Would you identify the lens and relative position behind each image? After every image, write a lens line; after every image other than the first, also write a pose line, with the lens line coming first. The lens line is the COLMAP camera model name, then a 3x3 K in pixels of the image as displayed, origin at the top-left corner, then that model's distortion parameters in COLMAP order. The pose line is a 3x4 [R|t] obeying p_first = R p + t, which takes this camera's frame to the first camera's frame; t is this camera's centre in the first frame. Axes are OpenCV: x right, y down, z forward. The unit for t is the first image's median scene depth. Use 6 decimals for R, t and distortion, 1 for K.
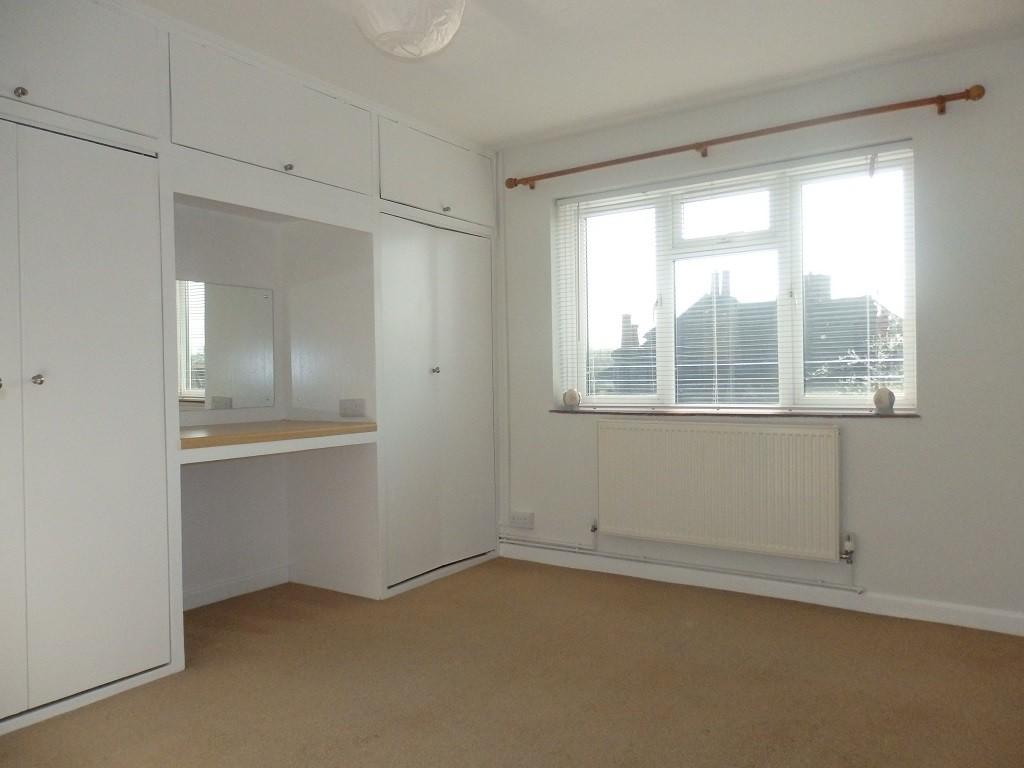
lens RADIAL K [[771.4, 0, 512.0], [0, 771.4, 384.0], [0, 0, 1]] dist [0.004679, 0.000713]
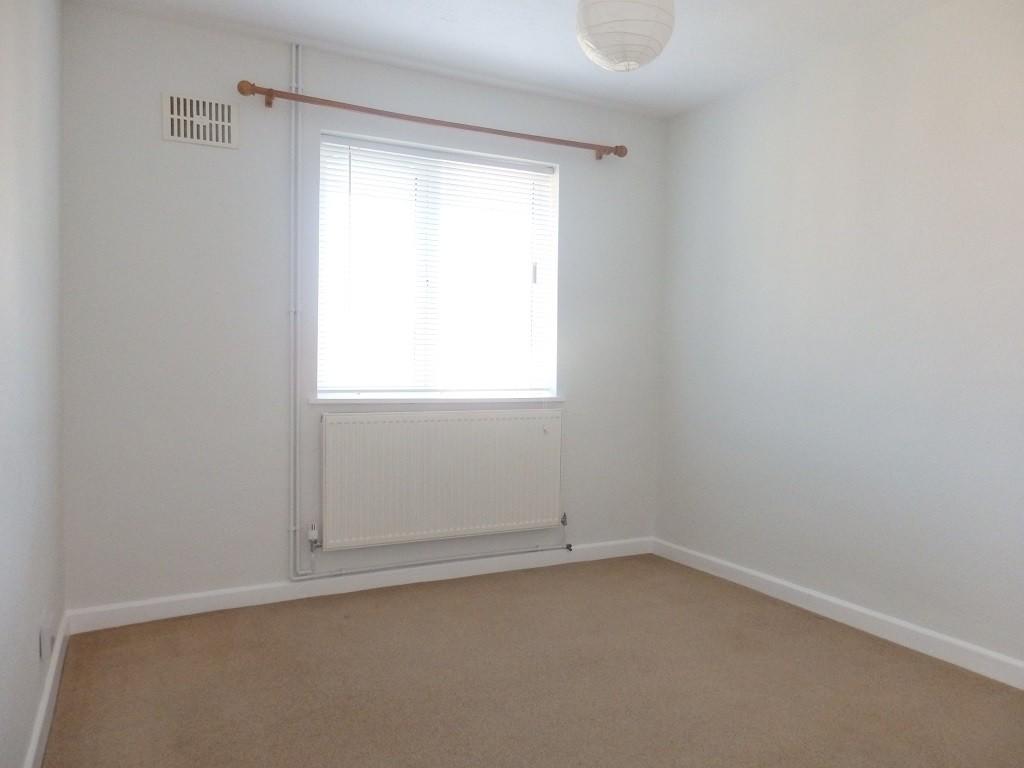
lens RADIAL K [[844.8, 0, 512.0], [0, 844.8, 384.0], [0, 0, 1]] dist [0.008517, 0.003283]
pose [[0.403935, -0.009030, 0.914743, -0.682005], [-0.007312, 0.999887, 0.013099, 0.001943], [-0.914758, -0.011980, 0.403824, 0.496998]]
